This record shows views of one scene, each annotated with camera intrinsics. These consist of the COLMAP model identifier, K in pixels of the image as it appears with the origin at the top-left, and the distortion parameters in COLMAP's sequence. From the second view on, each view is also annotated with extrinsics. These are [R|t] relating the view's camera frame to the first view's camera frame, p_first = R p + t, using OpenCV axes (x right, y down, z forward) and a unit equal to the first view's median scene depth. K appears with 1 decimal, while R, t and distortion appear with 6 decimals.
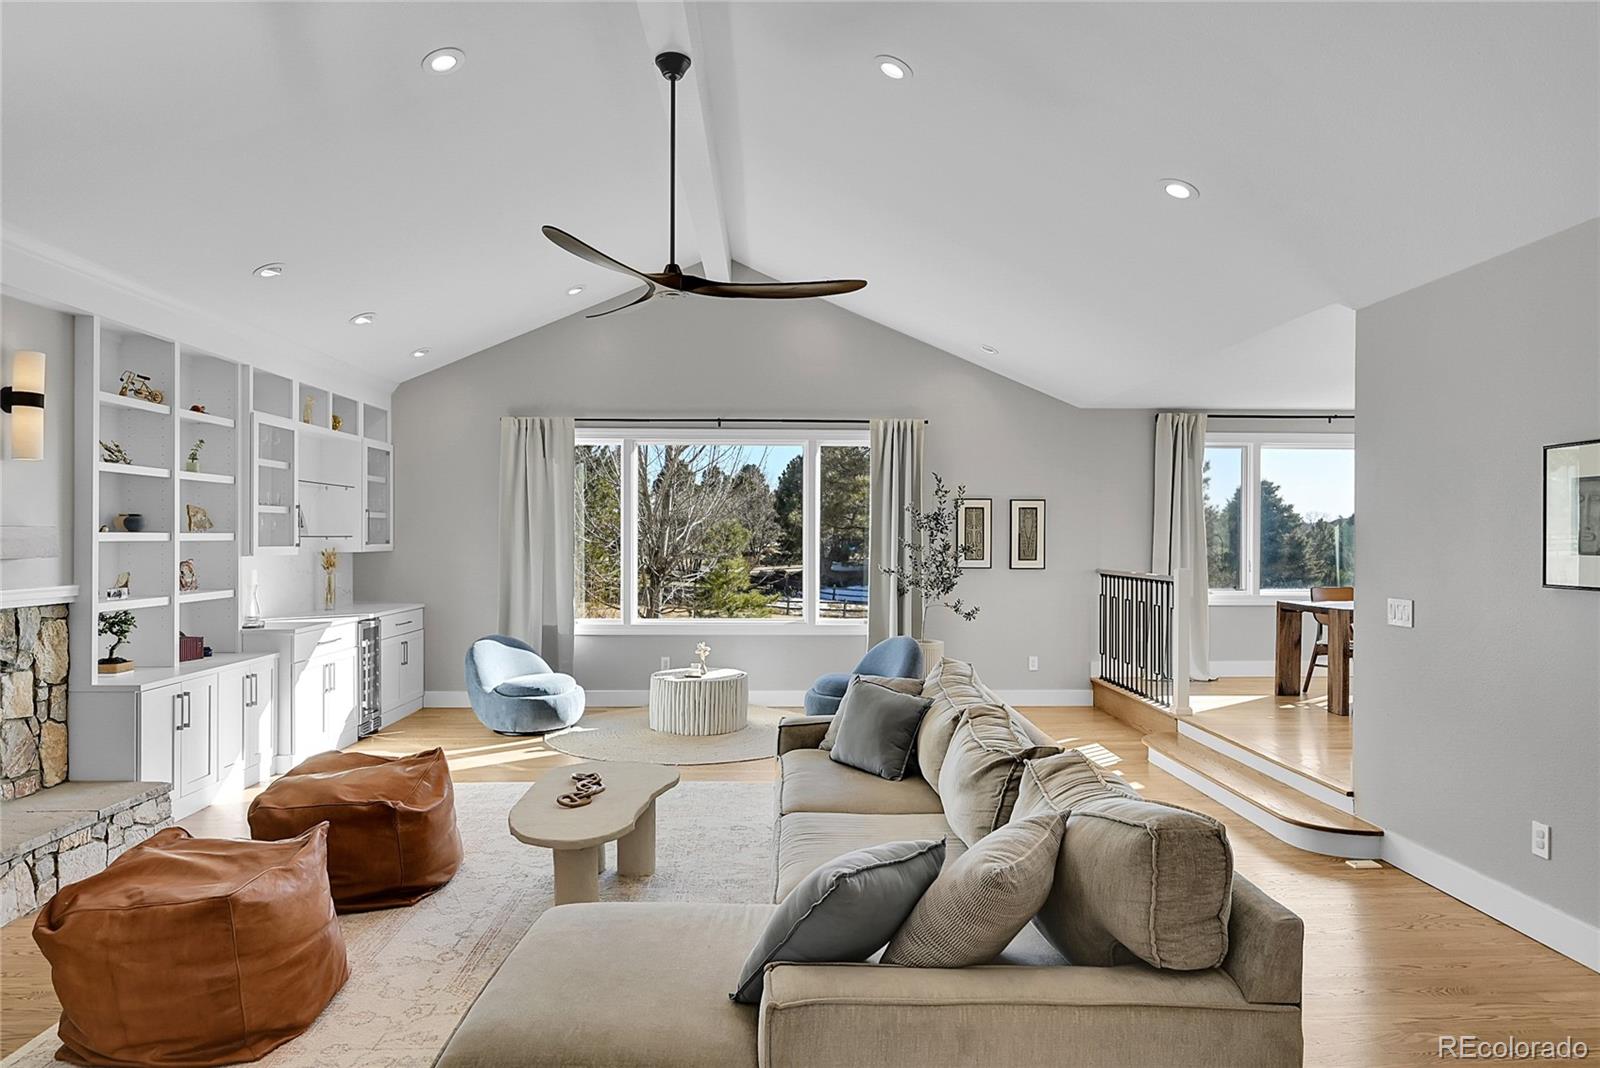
lens RADIAL K [[974.1, 0, 800.0], [0, 974.1, 534.0], [0, 0, 1]] dist [-0.001311, -0.000983]
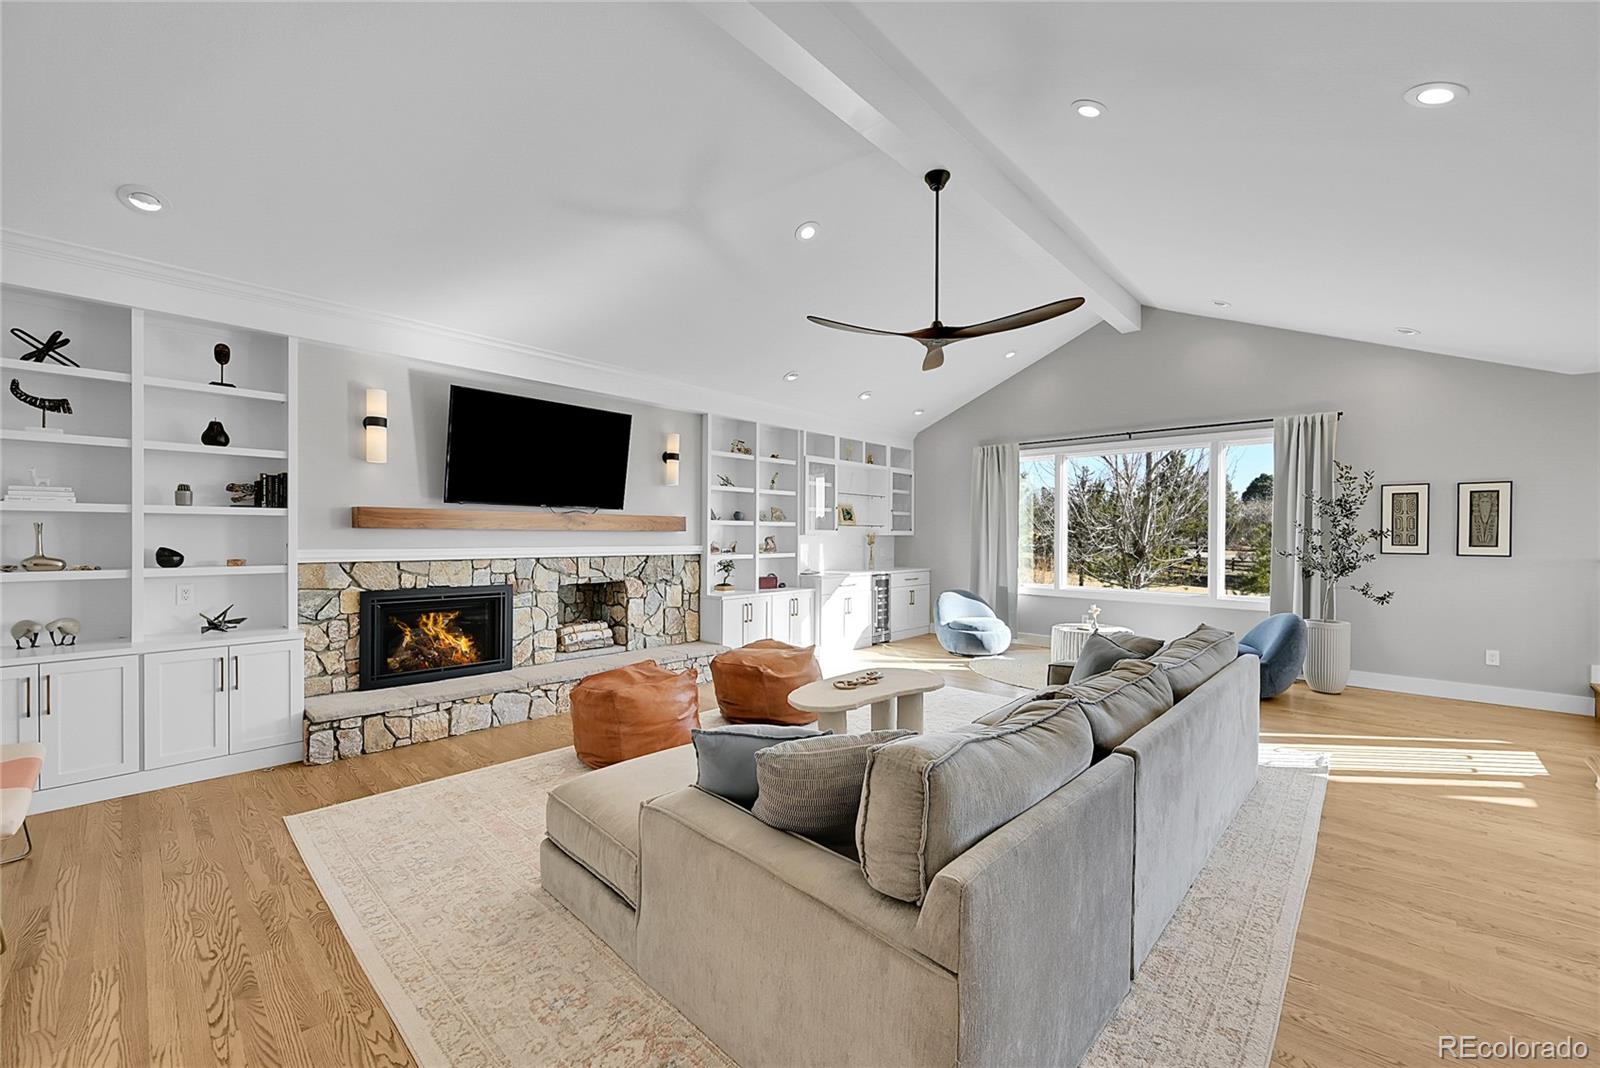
lens RADIAL K [[630.0, 0, 803.6], [0, 630.0, 537.4], [0, 0, 1]] dist [-0.001734, -0.000064]
pose [[0.715872, 0.004266, -0.698219, 0.264542], [-0.001232, 0.999987, 0.004847, 0.022114], [0.698231, -0.002610, 0.715868, 0.154000]]
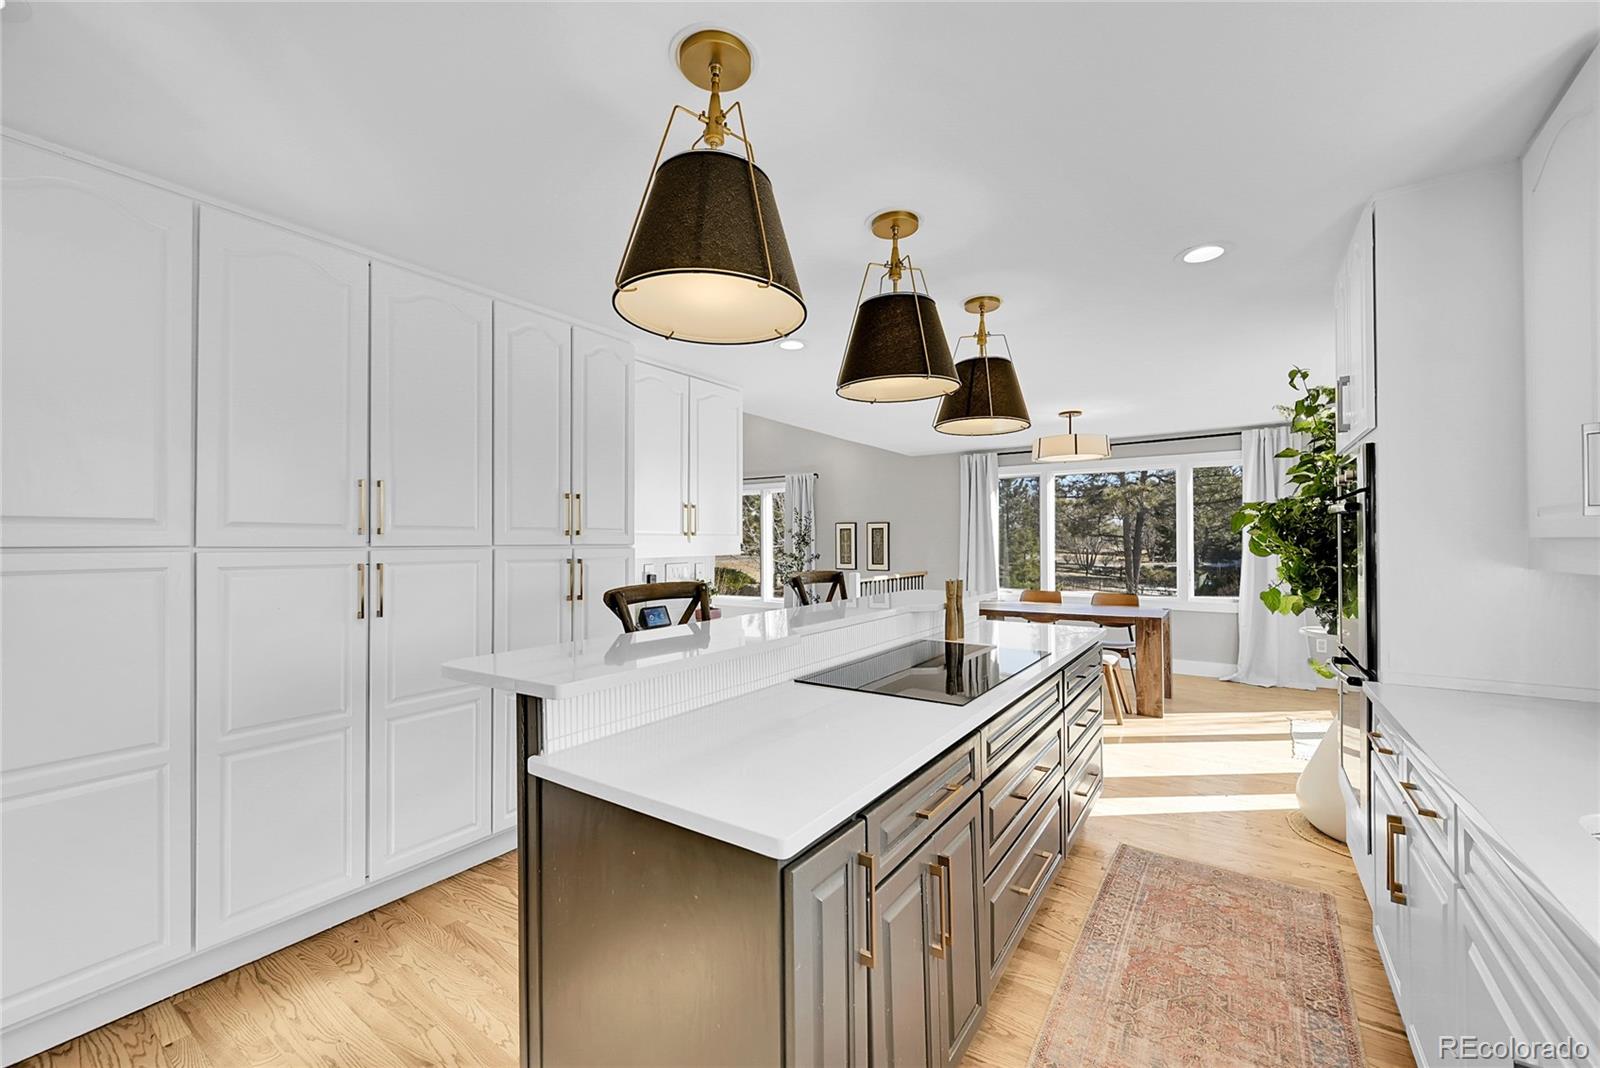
lens RADIAL K [[634.3, 0, 792.8], [0, 634.3, 534.9], [0, 0, 1]] dist [0.000467, -0.000009]
pose [[0.804992, -0.013187, -0.593140, 0.974897], [0.010075, 0.999913, -0.008557, -0.014705], [0.593201, 0.000913, 0.805054, 0.233930]]
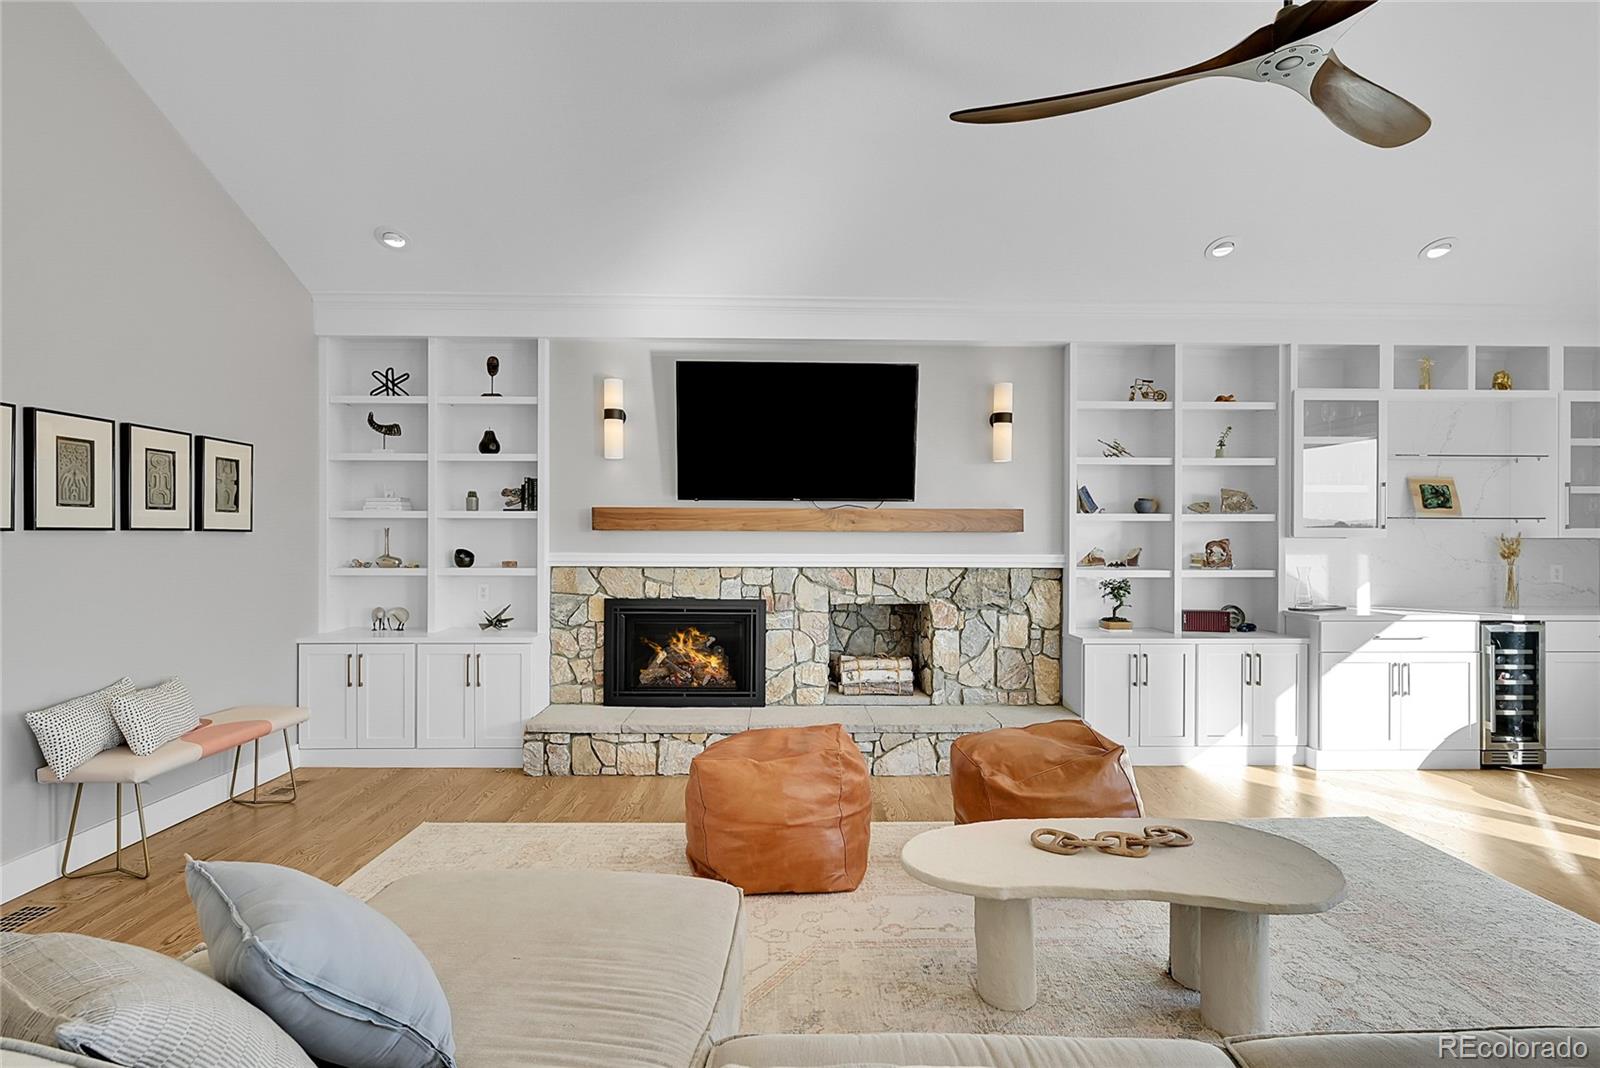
lens RADIAL K [[794.8, 0, 800.0], [0, 794.8, 534.0], [0, 0, 1]] dist [-0.001433, -0.000291]
pose [[-0.005737, -0.006267, -0.999964, 0.245298], [0.000288, 0.999980, -0.006269, 0.024701], [0.999984, -0.000324, -0.005735, 0.512029]]
